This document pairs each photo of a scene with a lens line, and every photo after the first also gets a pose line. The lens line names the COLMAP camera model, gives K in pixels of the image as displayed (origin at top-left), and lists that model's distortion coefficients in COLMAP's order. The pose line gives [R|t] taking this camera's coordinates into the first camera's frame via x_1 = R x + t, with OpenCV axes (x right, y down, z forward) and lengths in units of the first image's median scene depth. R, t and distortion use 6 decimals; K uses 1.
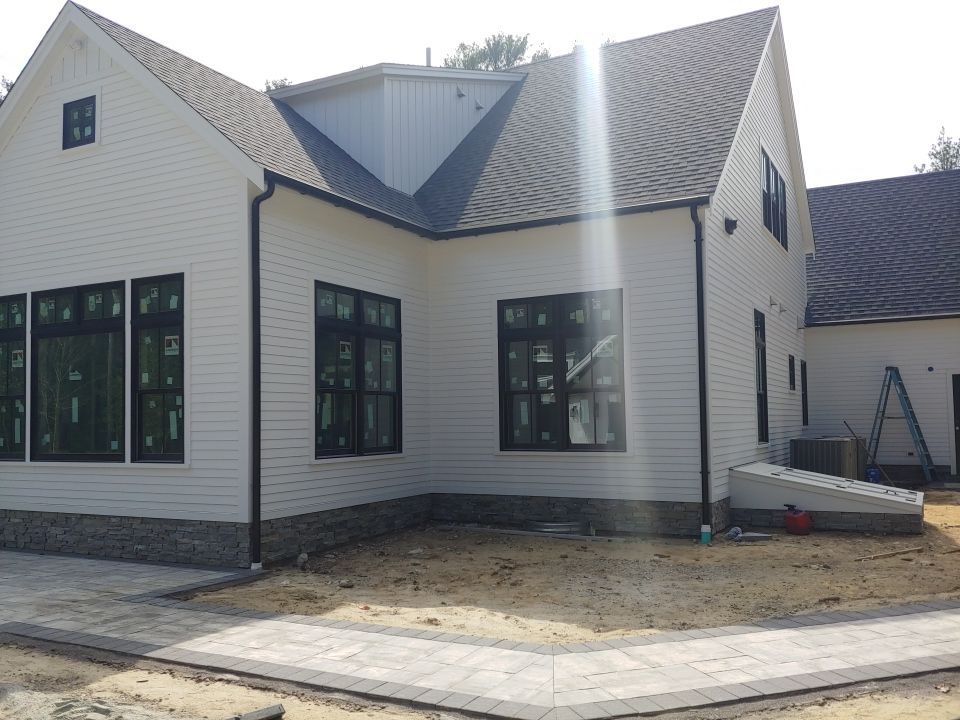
lens RADIAL K [[826.9, 0, 480.0], [0, 826.9, 360.0], [0, 0, 1]] dist [0.124334, -0.003179]
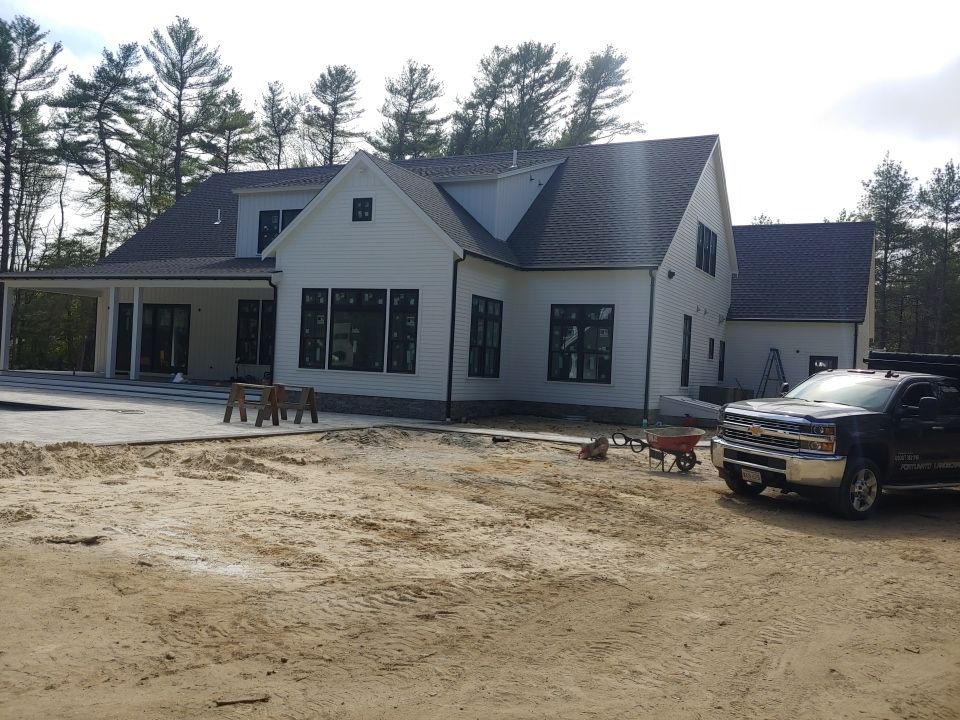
lens RADIAL K [[821.4, 0, 504.5], [0, 821.4, 362.4], [0, 0, 1]] dist [0.298602, -0.000767]
pose [[0.997011, 0.062869, 0.044900, -0.181524], [-0.065530, 0.996017, 0.060461, -0.049081], [-0.040920, -0.063223, 0.997160, -1.027003]]
